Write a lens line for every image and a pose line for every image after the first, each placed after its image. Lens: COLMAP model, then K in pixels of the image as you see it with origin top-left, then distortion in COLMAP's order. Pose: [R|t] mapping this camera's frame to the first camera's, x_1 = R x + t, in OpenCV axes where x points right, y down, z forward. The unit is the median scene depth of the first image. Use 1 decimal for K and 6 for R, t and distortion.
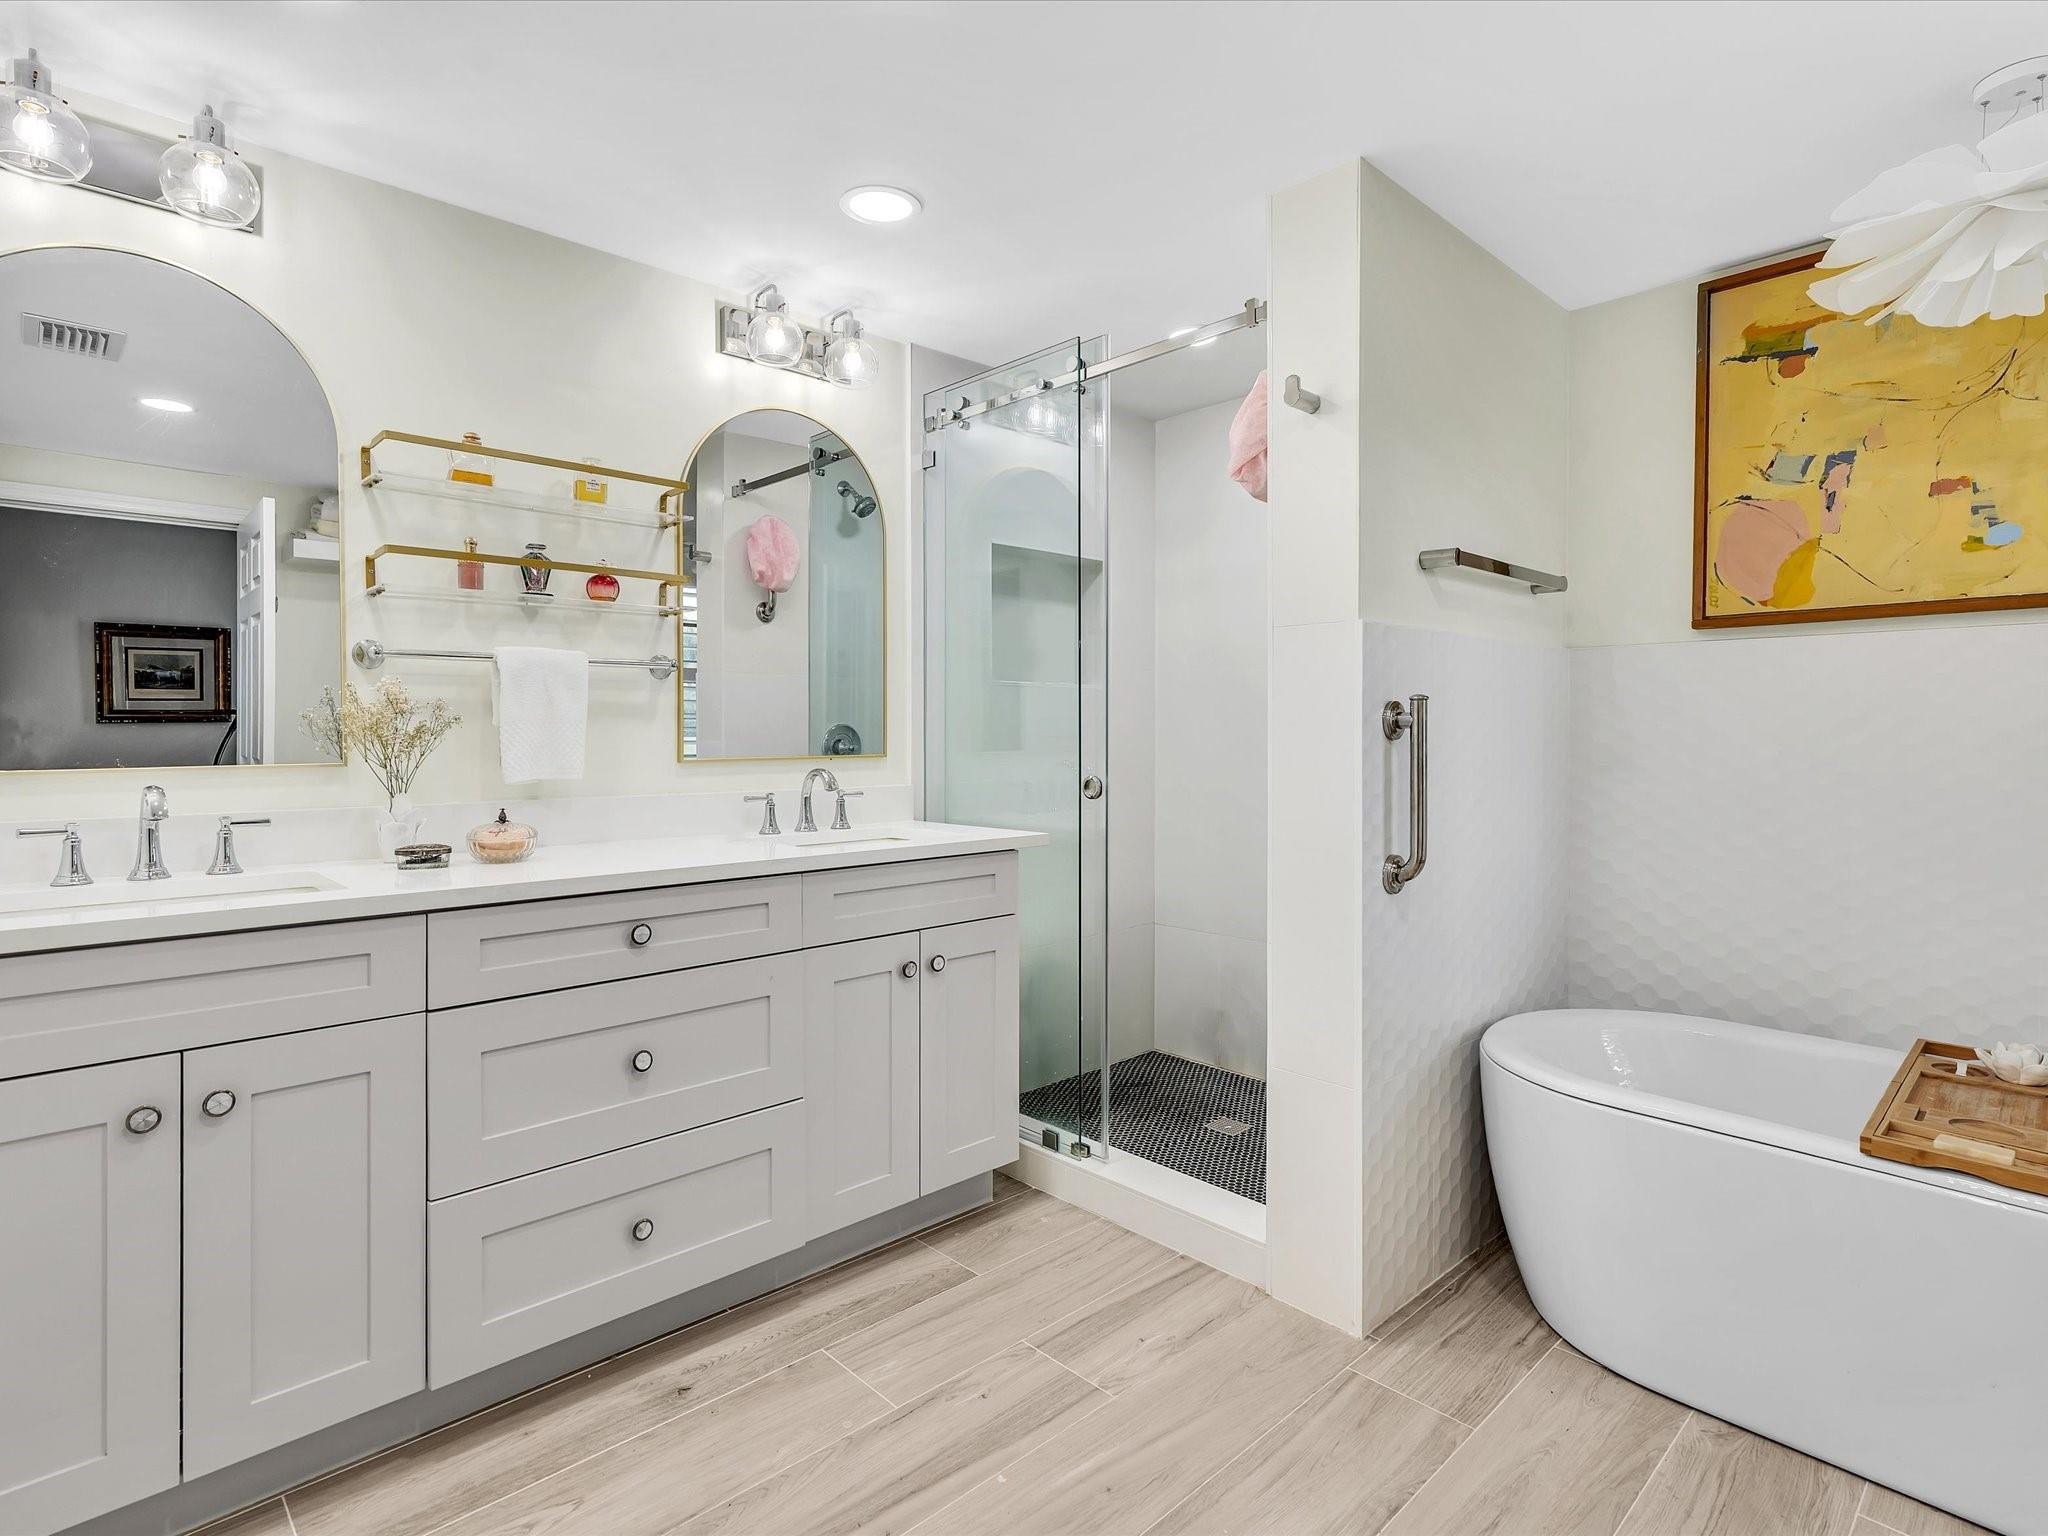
lens RADIAL K [[1037.5, 0, 1024.0], [0, 1037.5, 768.0], [0, 0, 1]] dist [-0.005993, -0.000276]
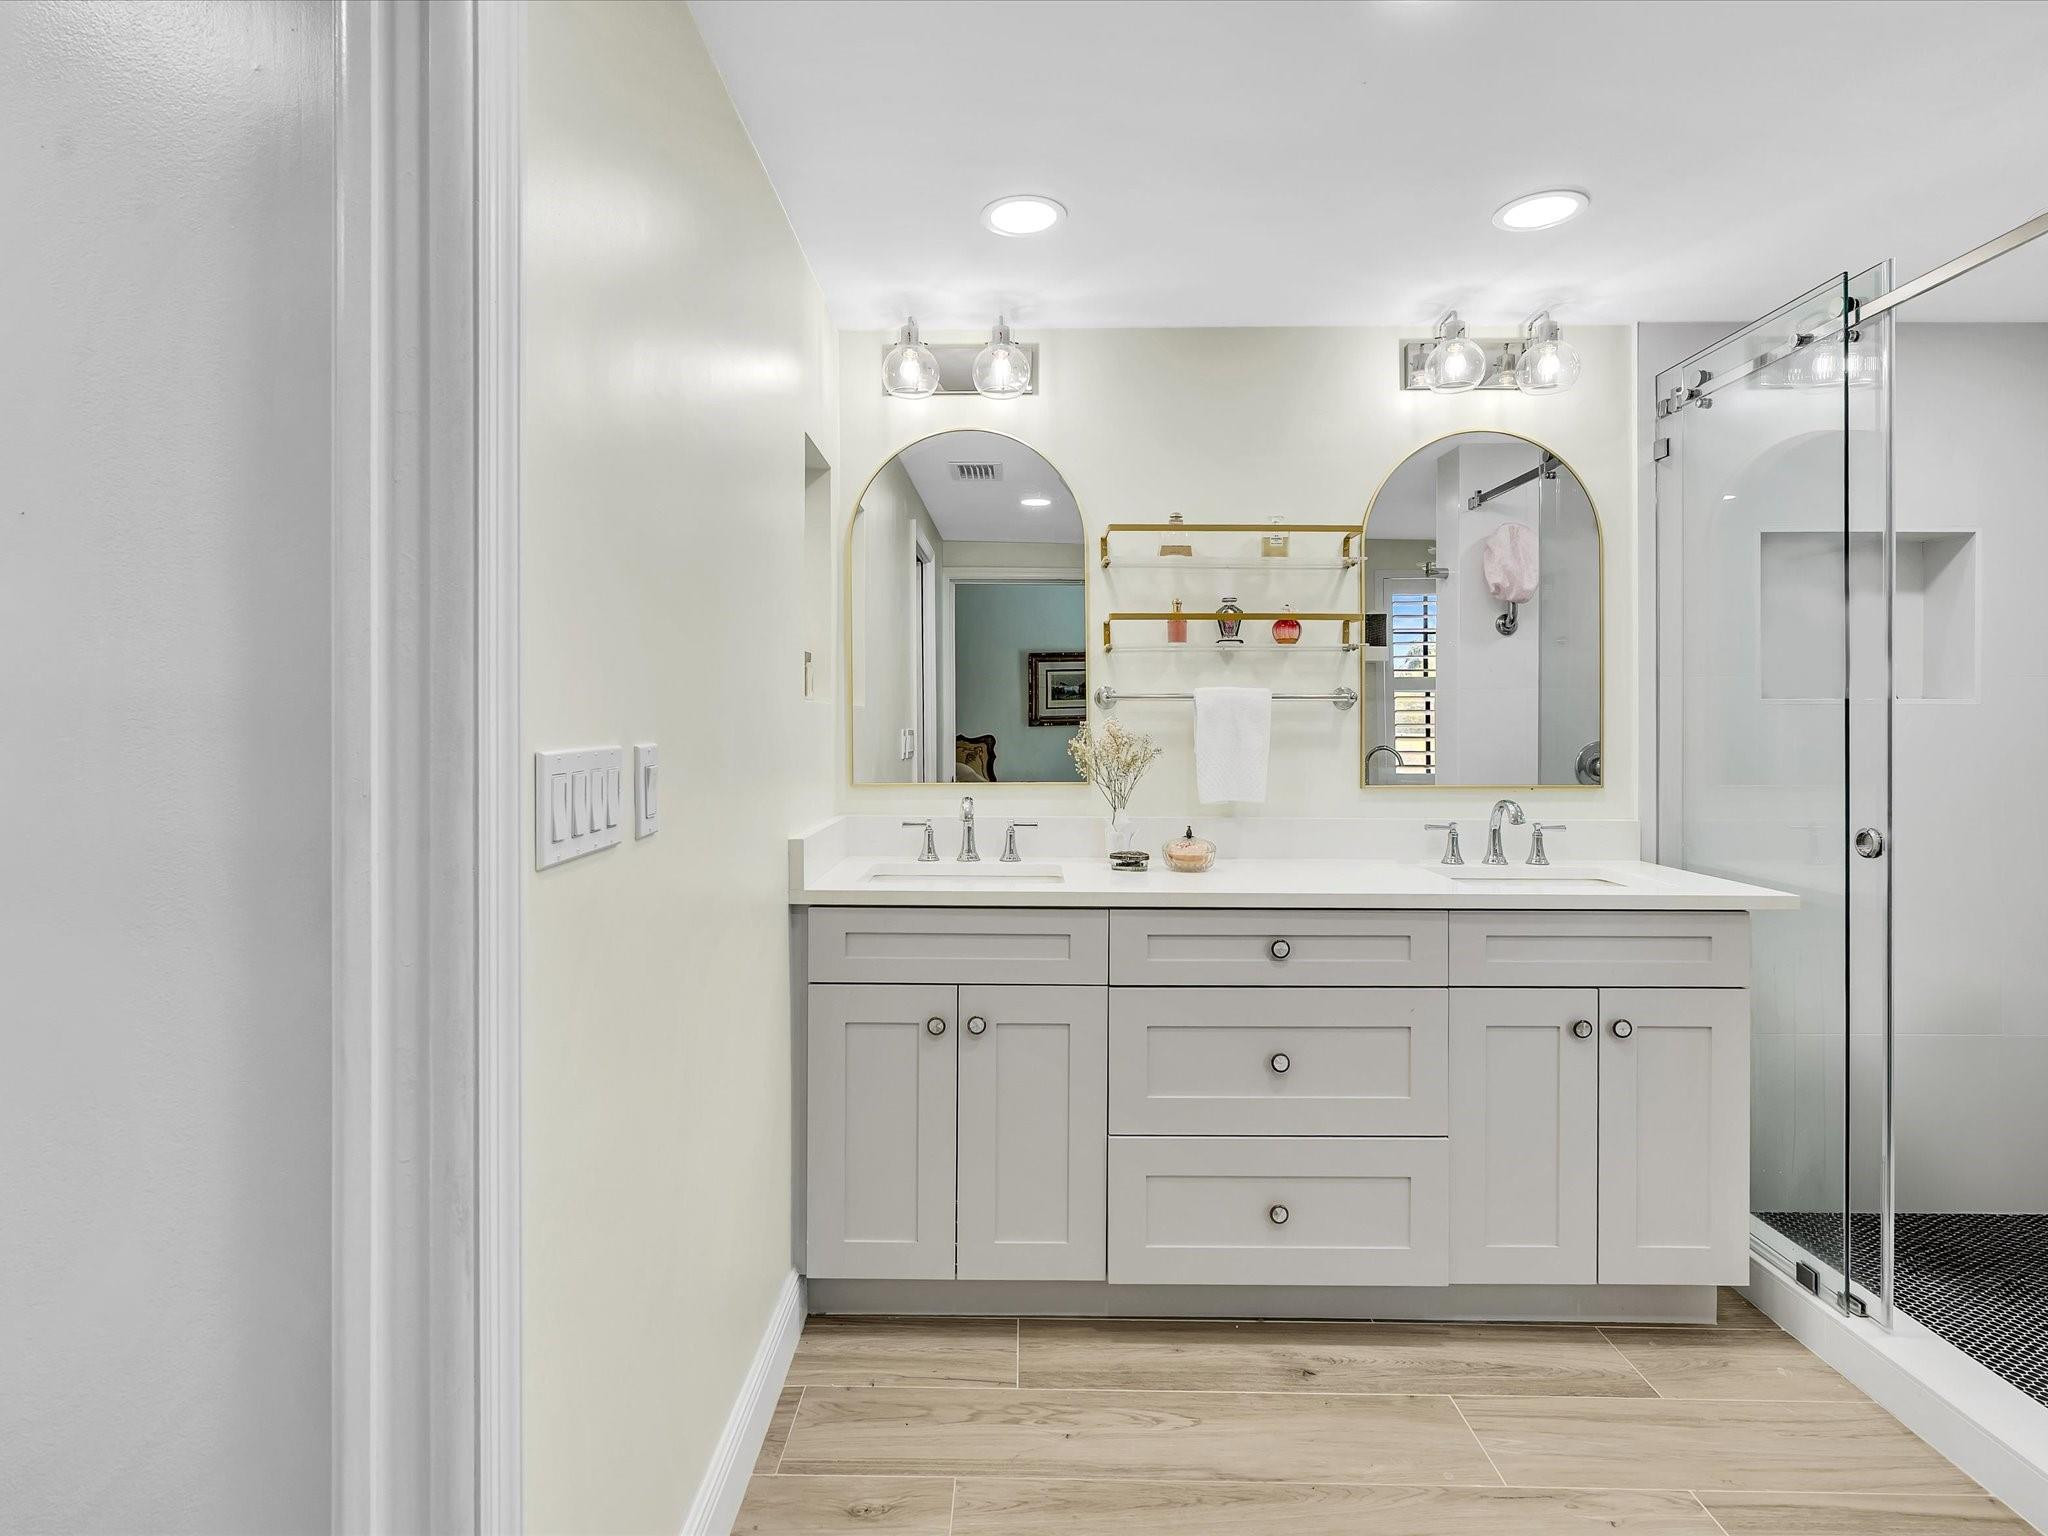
lens RADIAL K [[1064.2, 0, 1024.0], [0, 1064.2, 768.0], [0, 0, 1]] dist [-0.002983, 0.001055]
pose [[0.716301, 0.032044, -0.697056, 0.185259], [-0.026618, 0.999473, 0.018594, -0.039647], [0.697284, 0.005236, 0.716776, -0.009508]]
